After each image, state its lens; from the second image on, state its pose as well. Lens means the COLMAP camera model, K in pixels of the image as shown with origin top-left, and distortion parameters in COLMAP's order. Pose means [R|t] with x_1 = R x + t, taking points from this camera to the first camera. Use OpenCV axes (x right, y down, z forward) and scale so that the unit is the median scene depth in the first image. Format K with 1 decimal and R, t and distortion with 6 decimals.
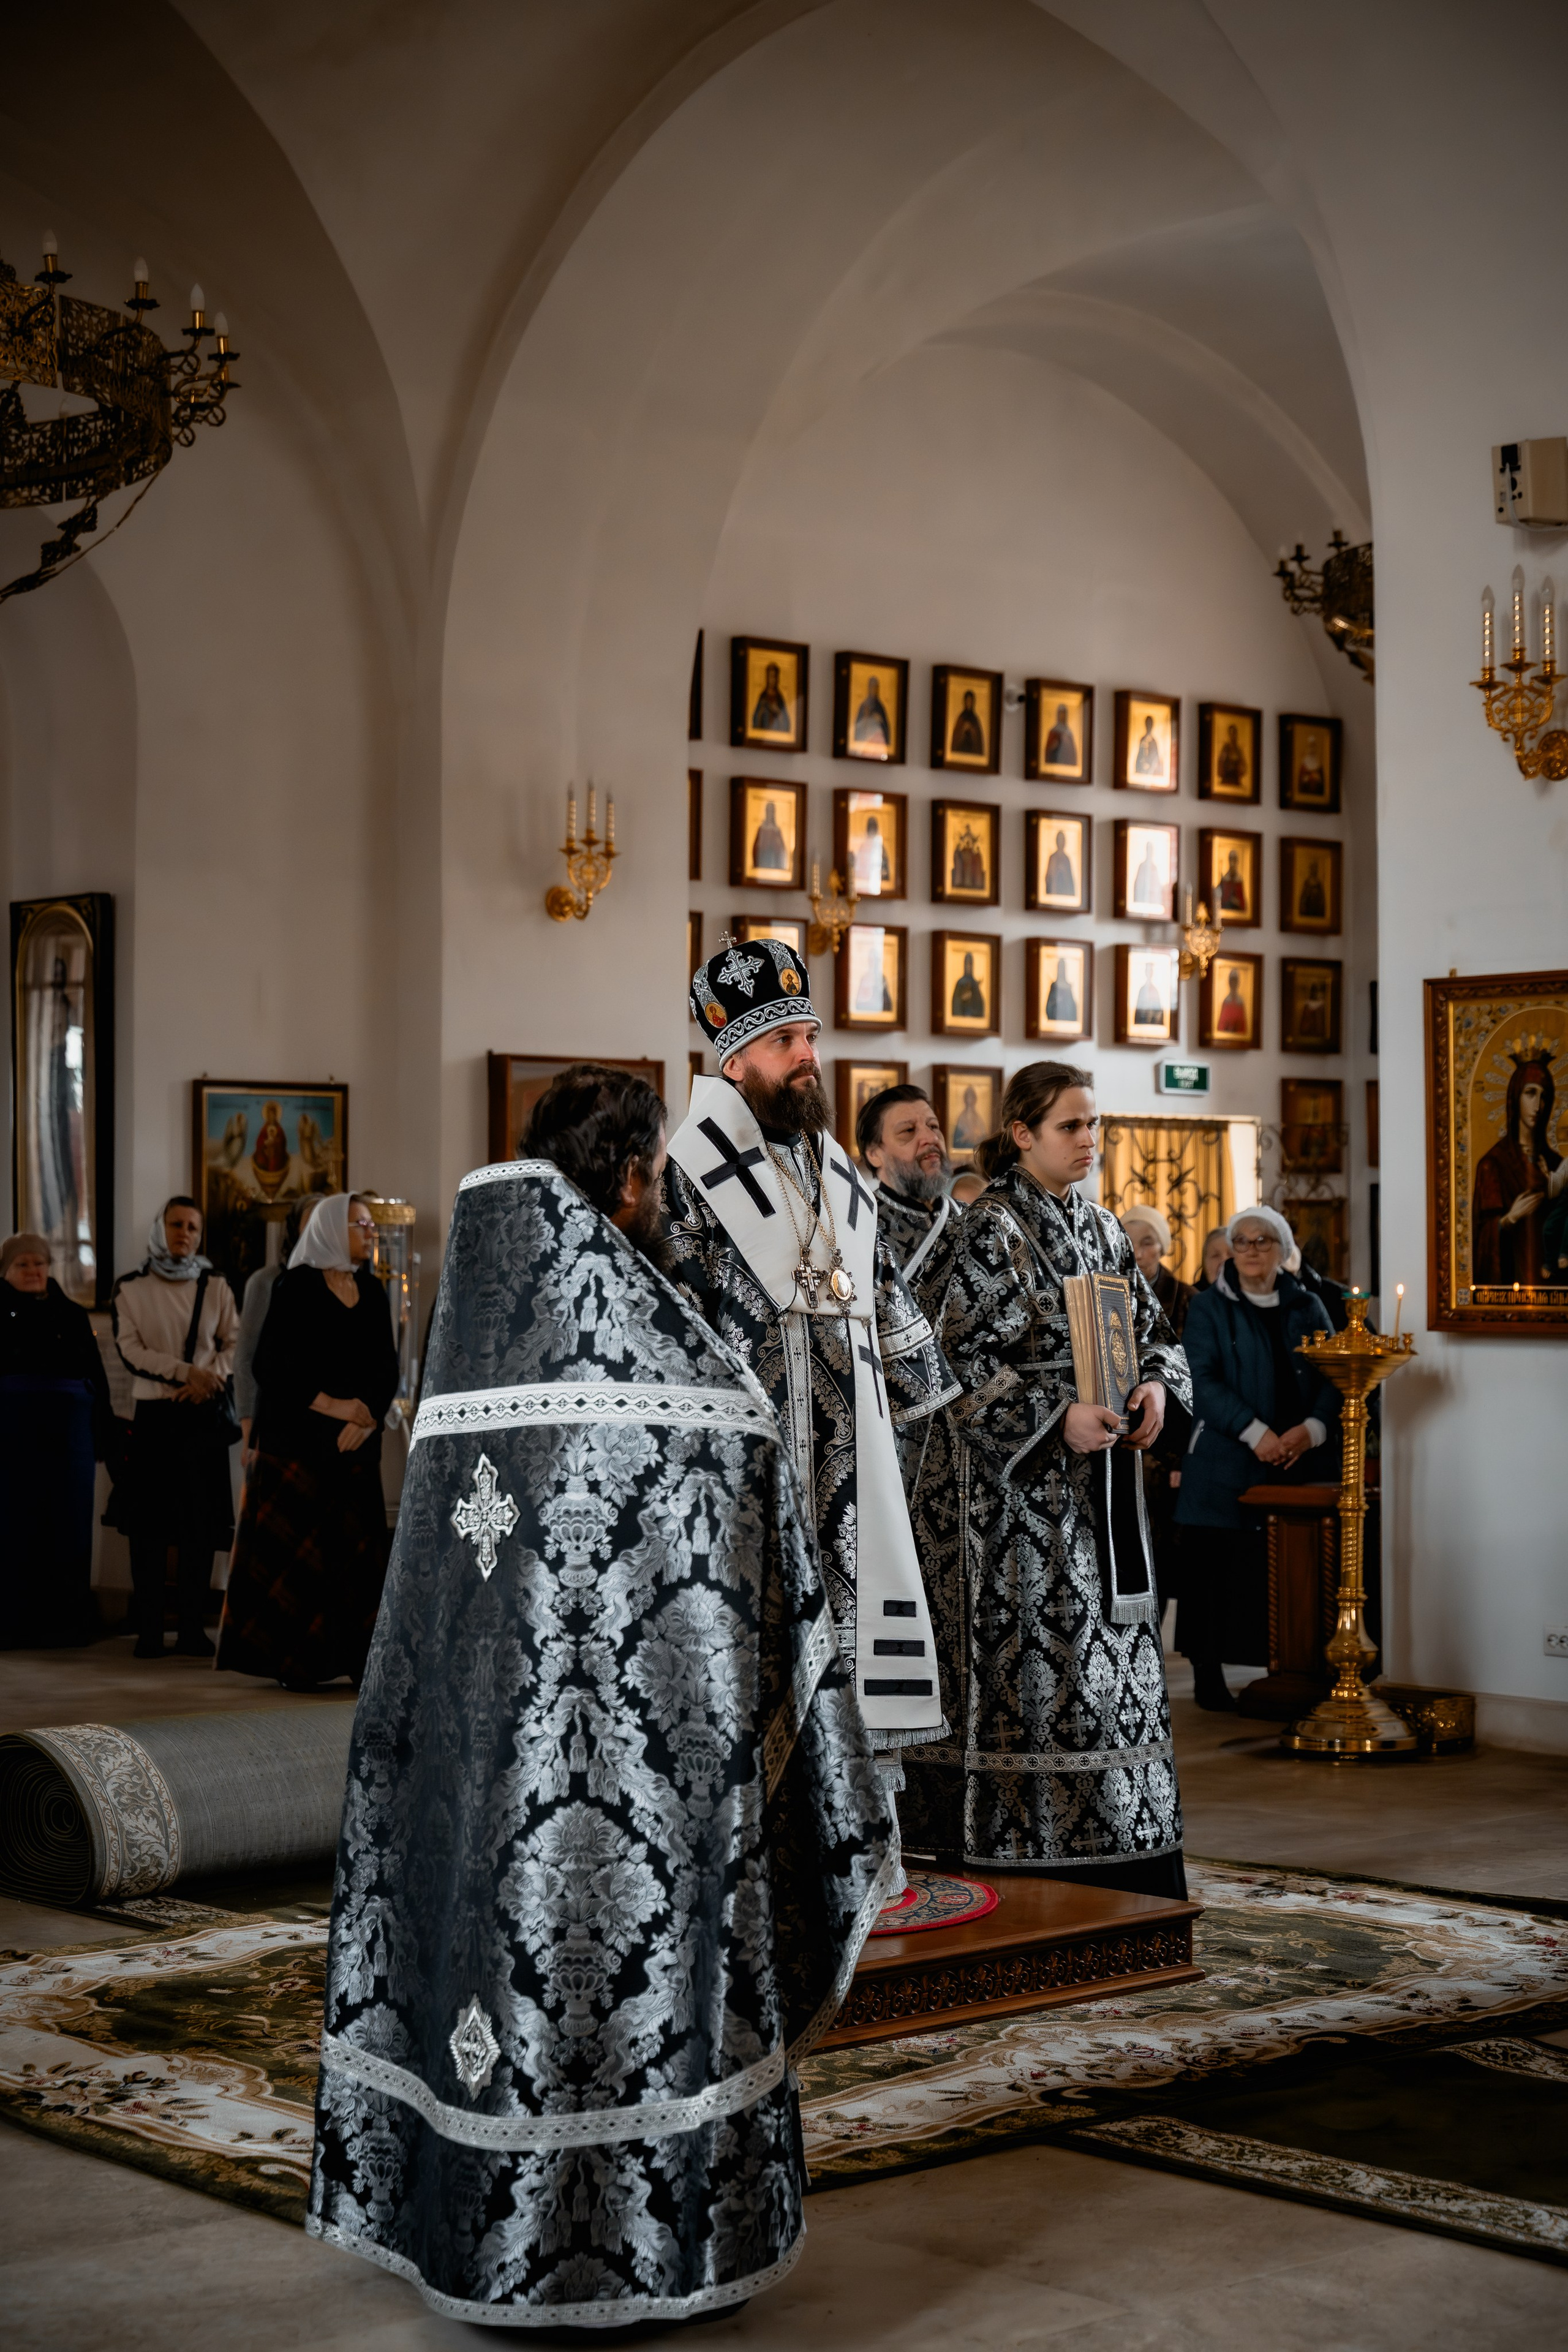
lens RADIAL K [[3914.4, 0, 740.0], [0, 3914.4, 1157.3], [0, 0, 1]] dist [0.032805, 0.000000]
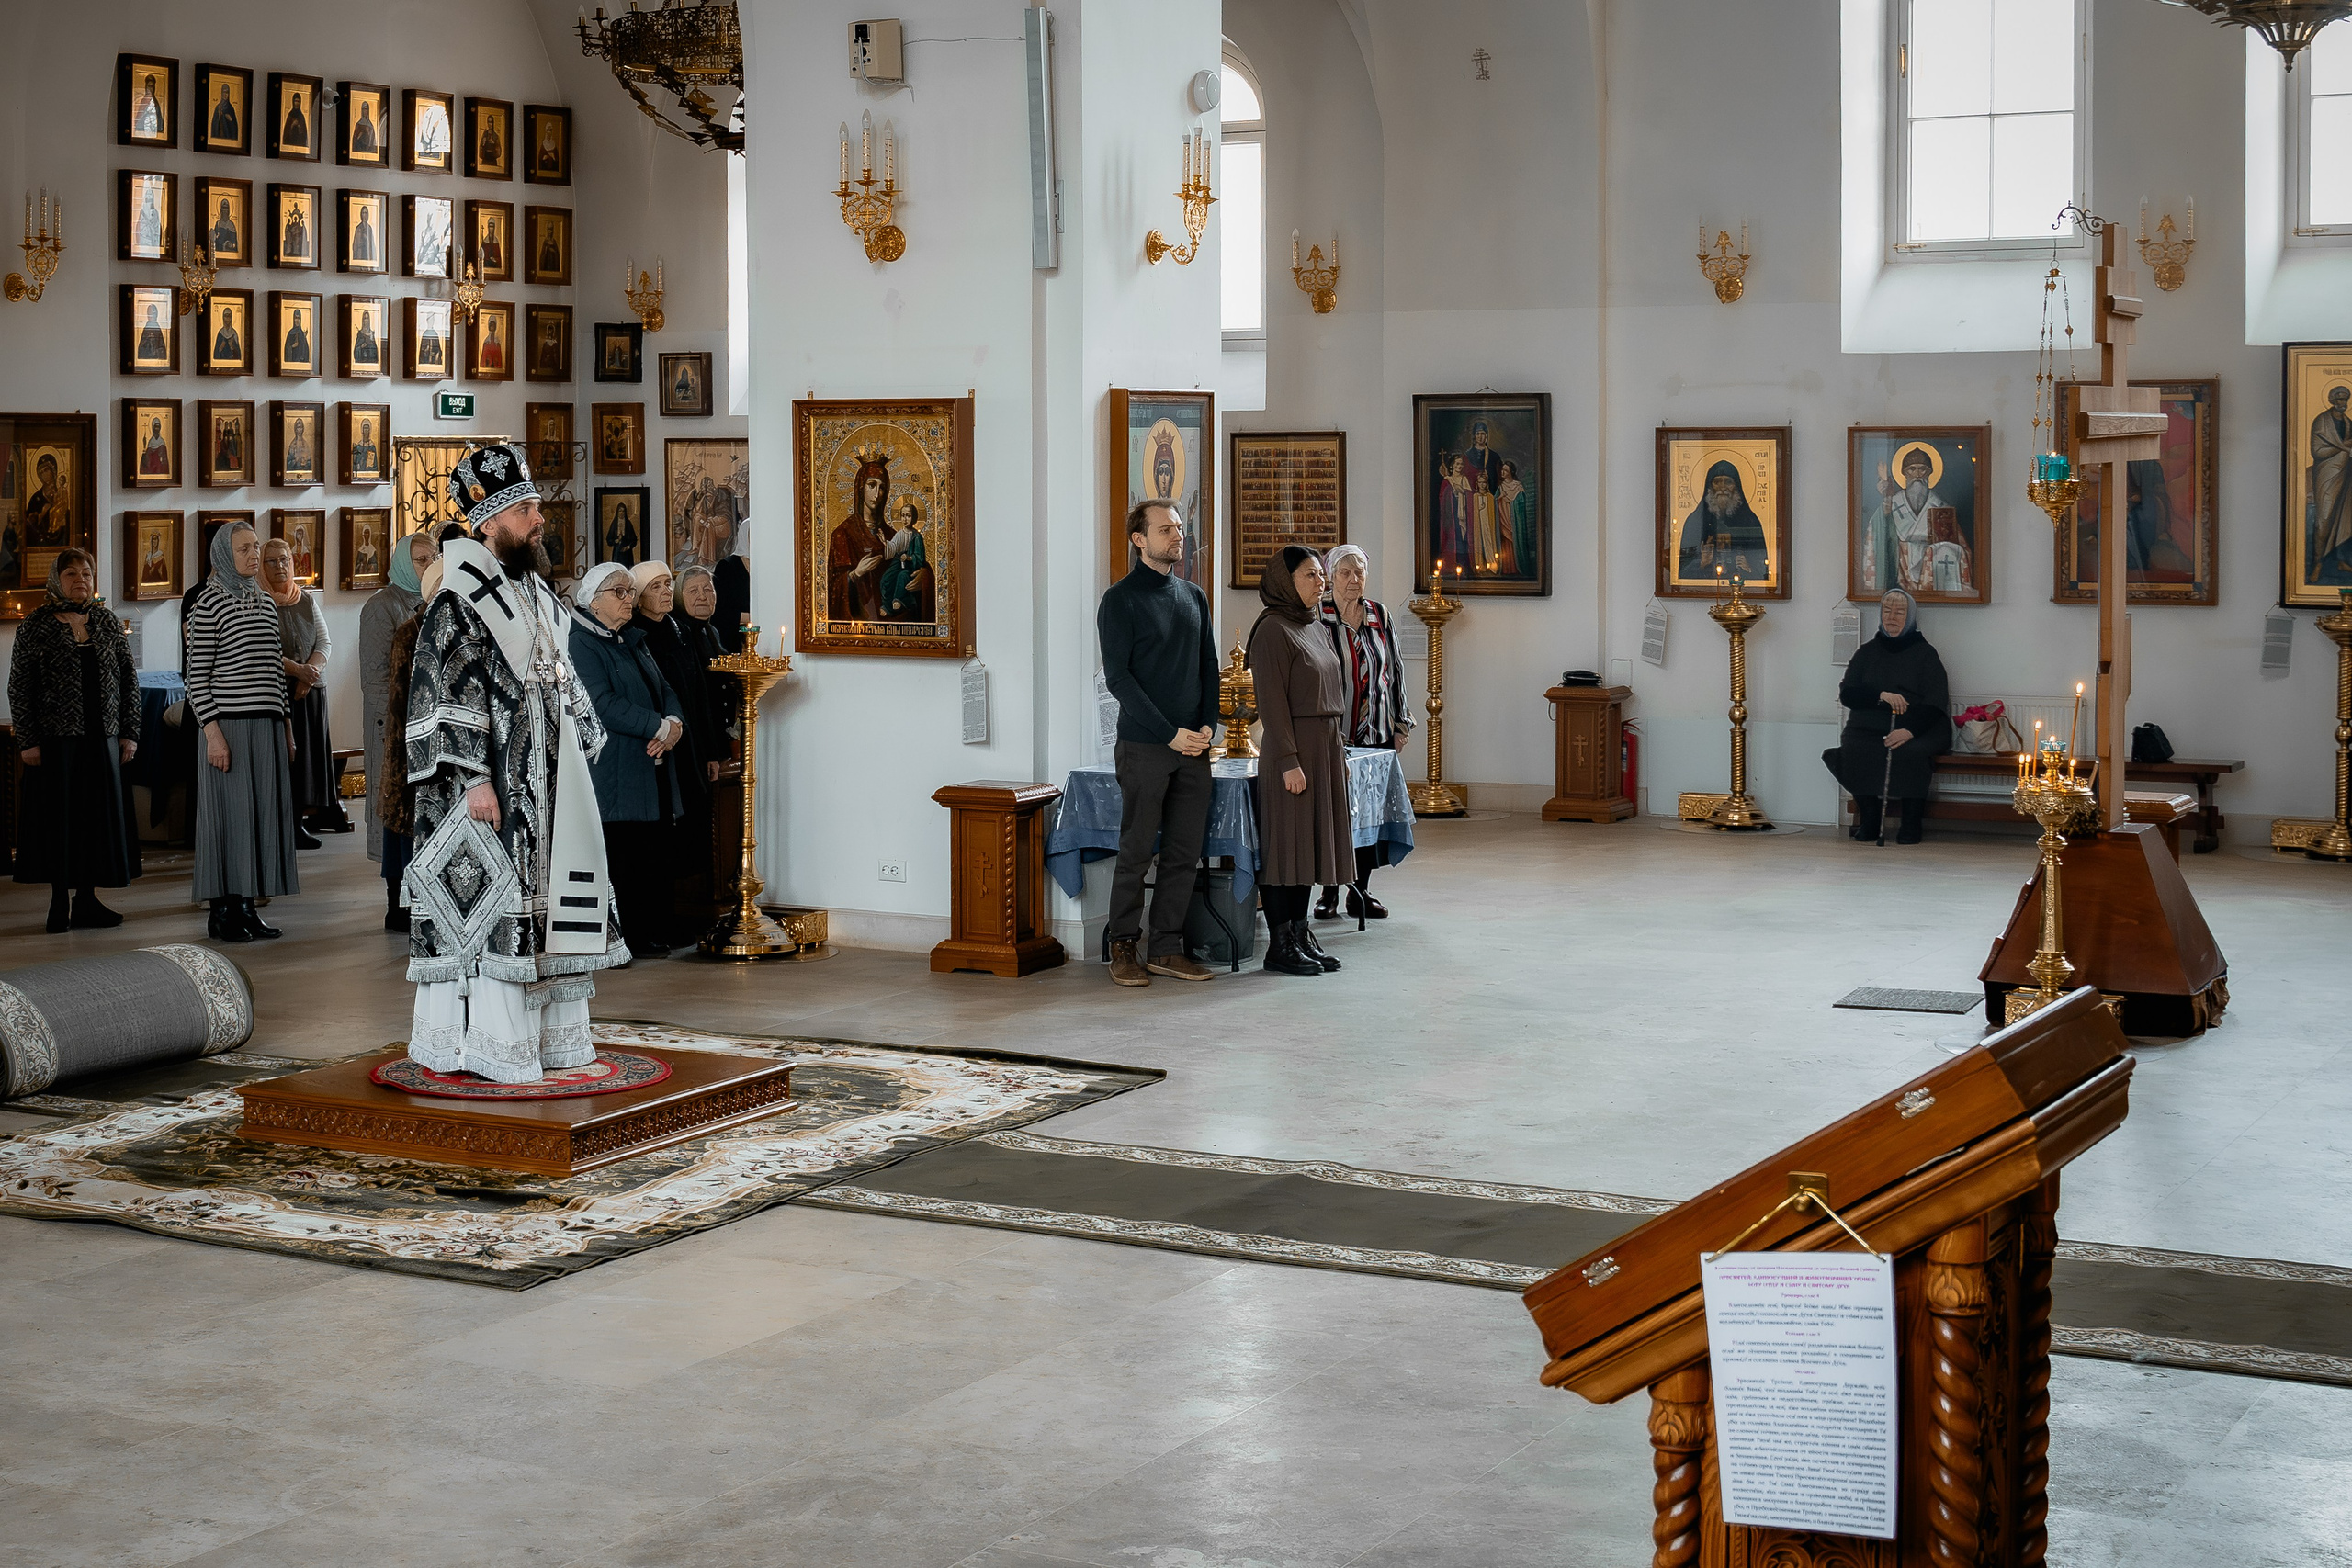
lens RADIAL K [[3850.7, 0, 848.5], [0, 3850.7, 559.4], [0, 0, 1]] dist [-0.046764, 0.000000]
pose [[0.954688, -0.012460, 0.297348, -0.217017], [-0.003723, 0.998545, 0.053799, -0.063570], [-0.297585, -0.052468, 0.953252, -0.316263]]
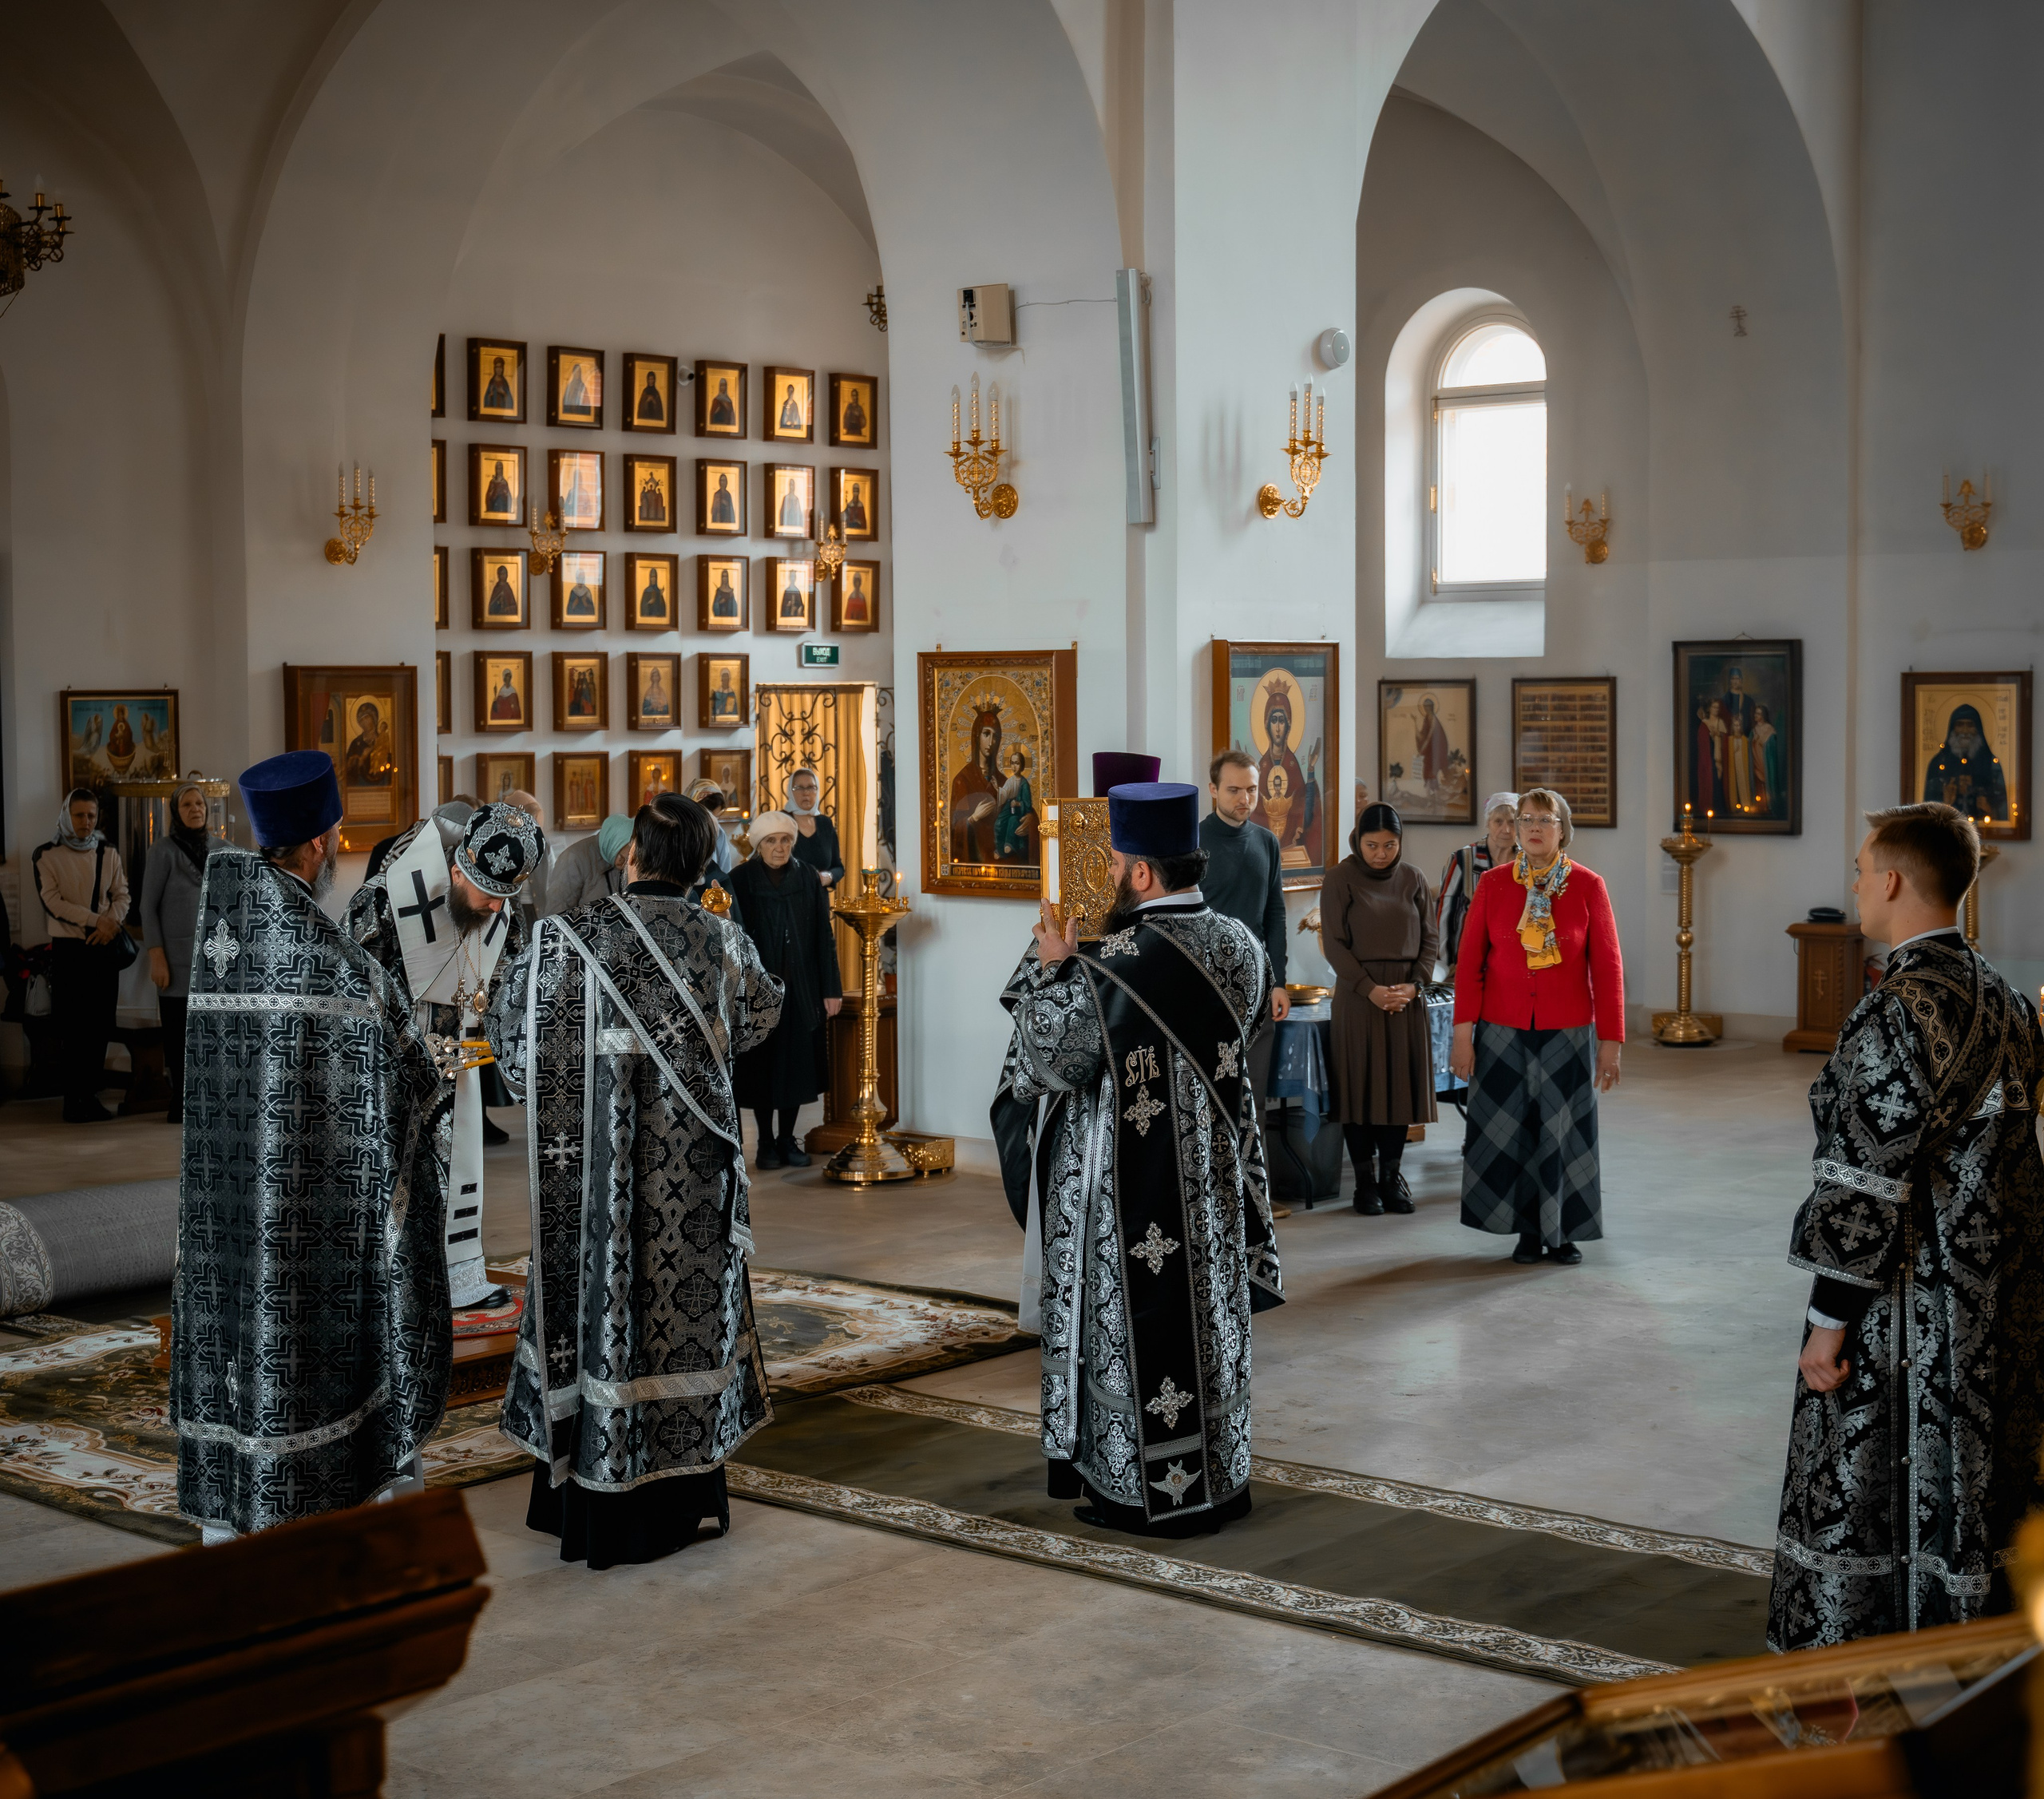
lens RADIAL K [[3285.4, 0, 1000.7], [0, 3285.4, 901.1], [0, 0, 1]] dist [-0.029994, 0.000000]
pose [[0.991365, -0.015770, 0.130178, 0.045159], [0.003902, 0.995851, 0.090917, -0.065305], [-0.131071, -0.089624, 0.987313, -0.221777]]
